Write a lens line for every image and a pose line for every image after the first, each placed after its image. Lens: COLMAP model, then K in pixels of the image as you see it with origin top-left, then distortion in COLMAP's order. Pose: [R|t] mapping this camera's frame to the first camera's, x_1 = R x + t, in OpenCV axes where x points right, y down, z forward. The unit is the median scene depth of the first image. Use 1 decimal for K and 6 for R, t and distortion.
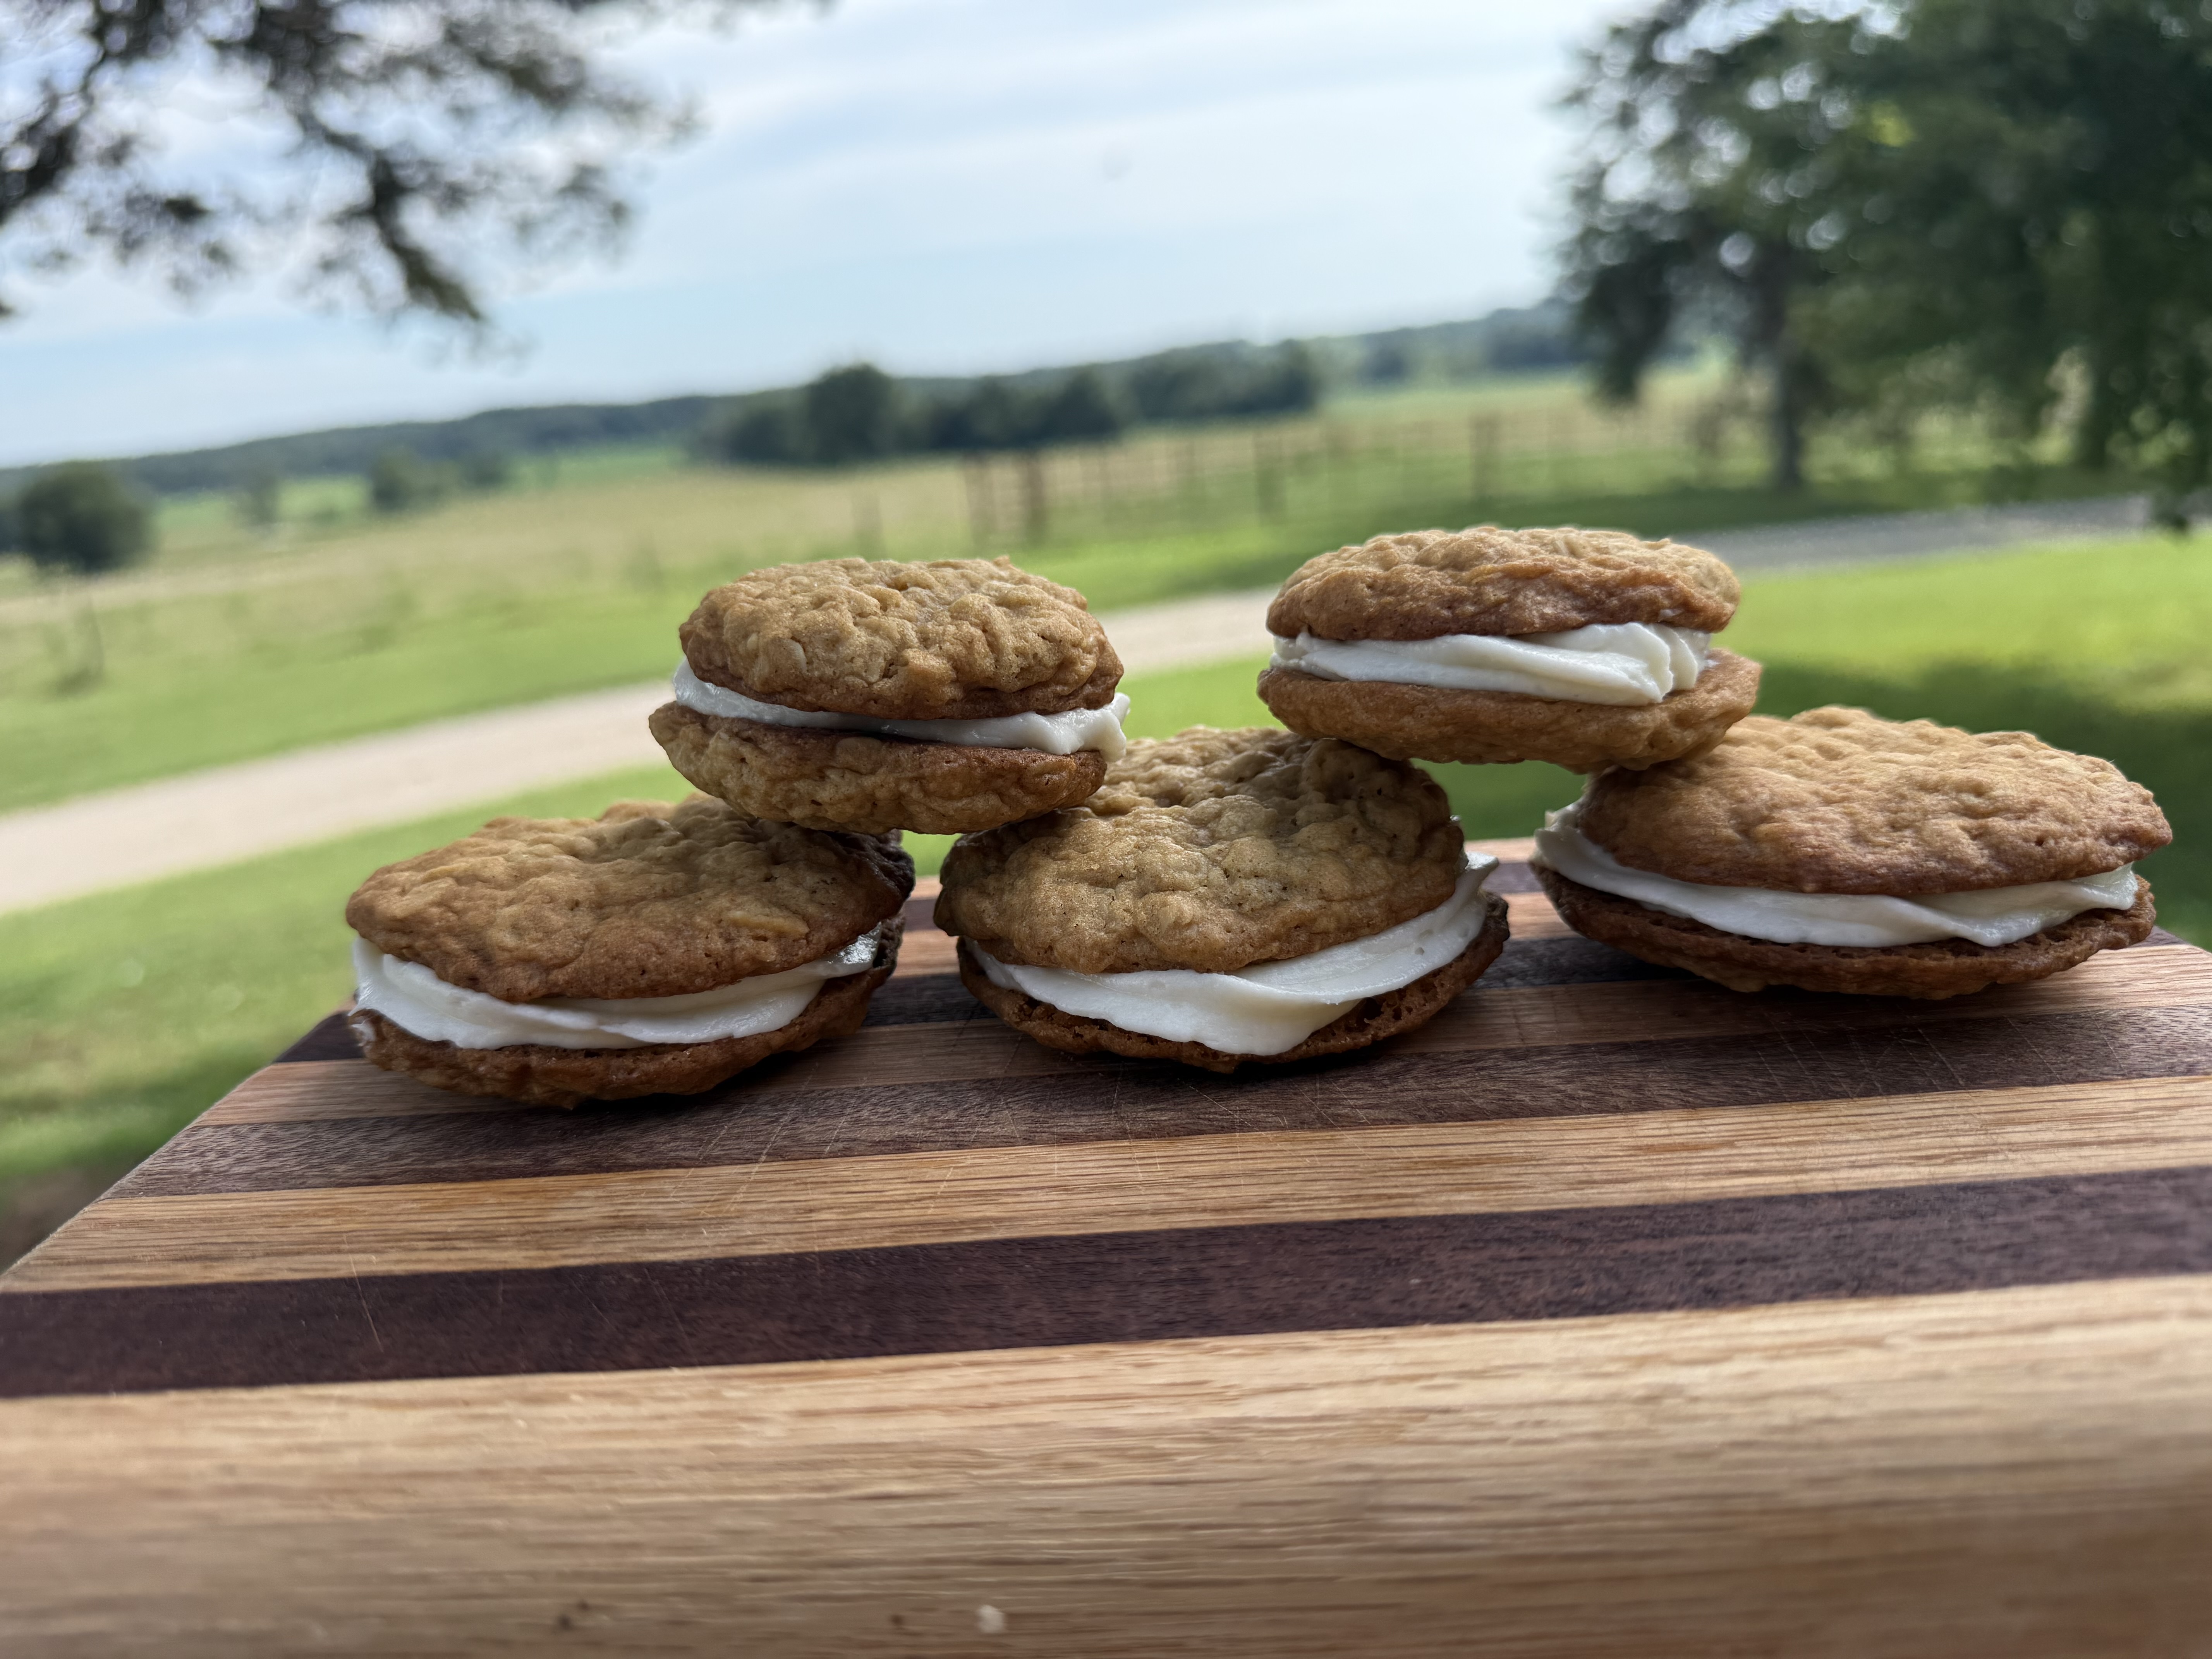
lens RADIAL K [[1805.0, 0, 1099.9], [0, 1805.0, 830.1], [0, 0, 1]] dist [0.013145, -0.047682]
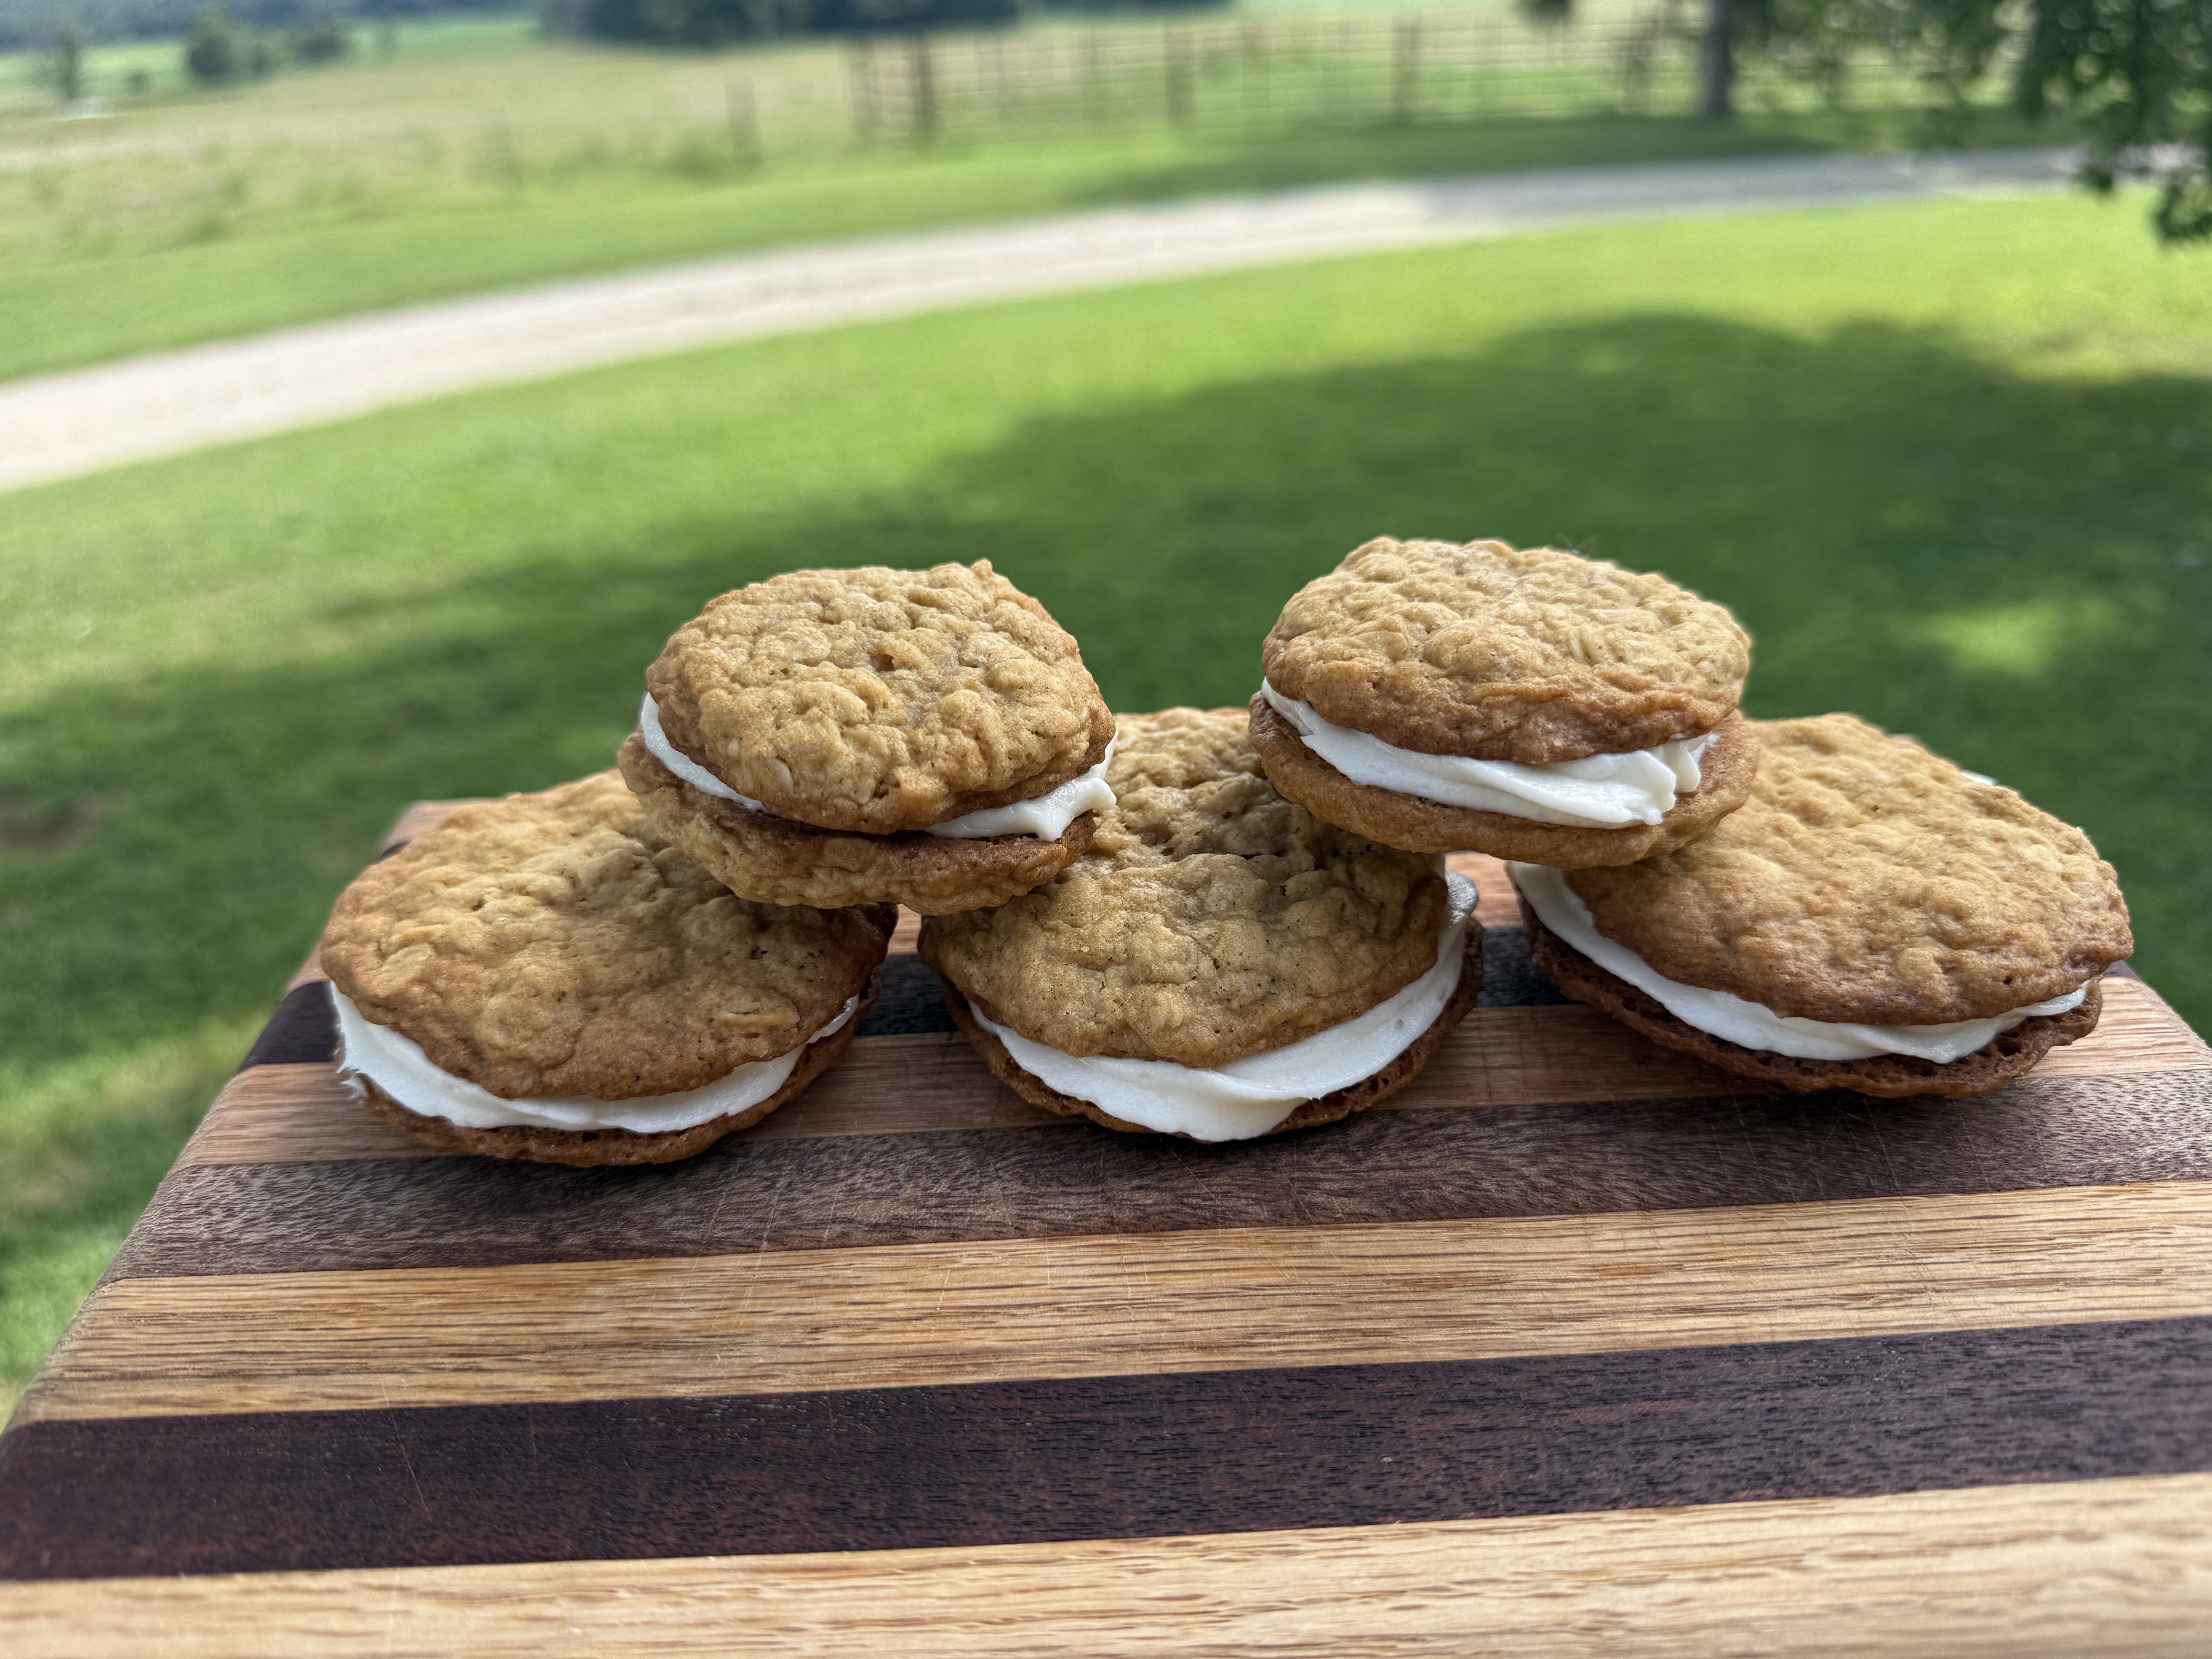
lens RADIAL K [[1830.8, 0, 1106.0], [0, 1830.8, 829.5], [0, 0, 1]] dist [-0.002885, -0.011838]
pose [[0.998609, 0.008578, 0.052021, -0.046974], [-0.023732, 0.954202, 0.298221, -0.368154], [-0.047081, -0.299041, 0.953078, 0.055538]]
